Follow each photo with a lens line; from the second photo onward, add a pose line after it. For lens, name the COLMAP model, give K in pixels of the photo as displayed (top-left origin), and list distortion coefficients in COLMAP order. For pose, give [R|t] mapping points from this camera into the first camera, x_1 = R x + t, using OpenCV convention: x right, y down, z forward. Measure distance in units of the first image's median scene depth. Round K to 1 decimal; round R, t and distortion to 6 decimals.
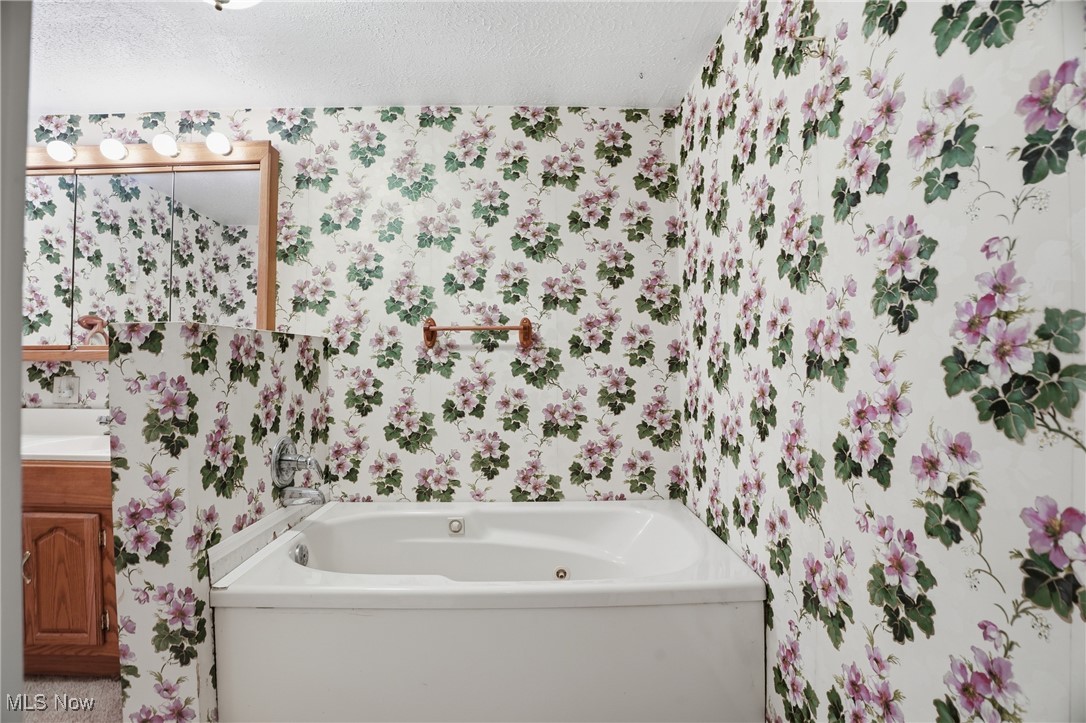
lens RADIAL K [[510.1, 0, 538.0], [0, 510.1, 353.3], [0, 0, 1]] dist [-0.081940, 0.026102]
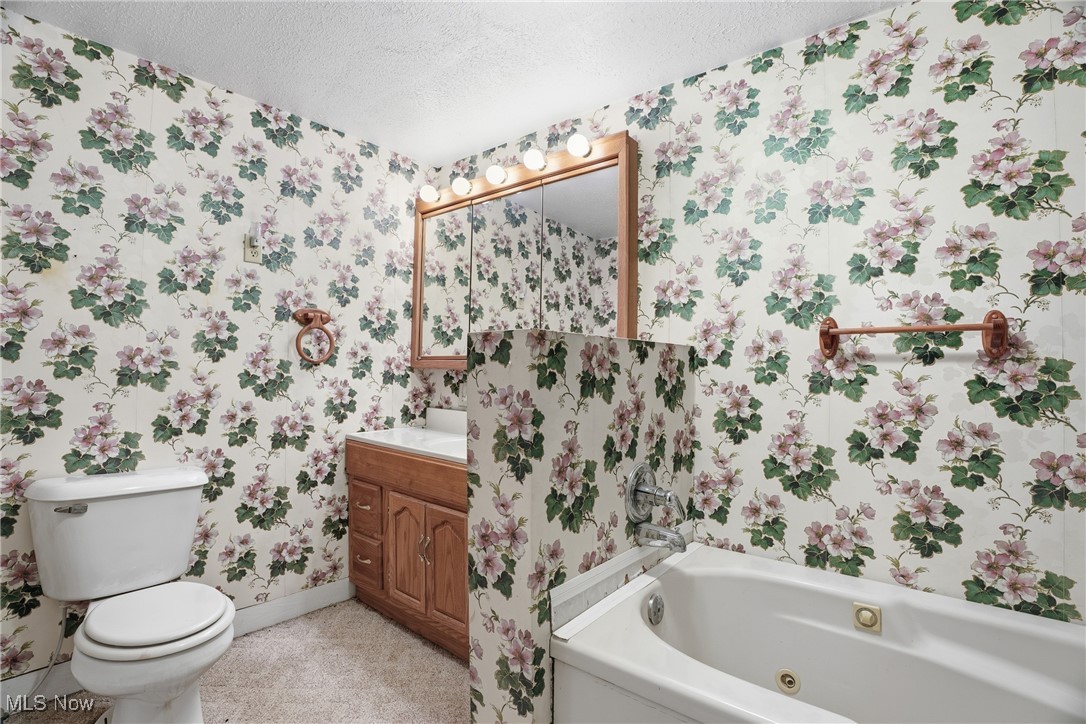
lens RADIAL K [[510.1, 0, 538.0], [0, 510.1, 353.8], [0, 0, 1]] dist [-0.081940, 0.026102]
pose [[0.763805, -0.004391, -0.645432, -0.071247], [-0.007039, 0.999861, -0.015133, -0.003554], [0.645408, 0.016102, 0.763668, 0.186053]]
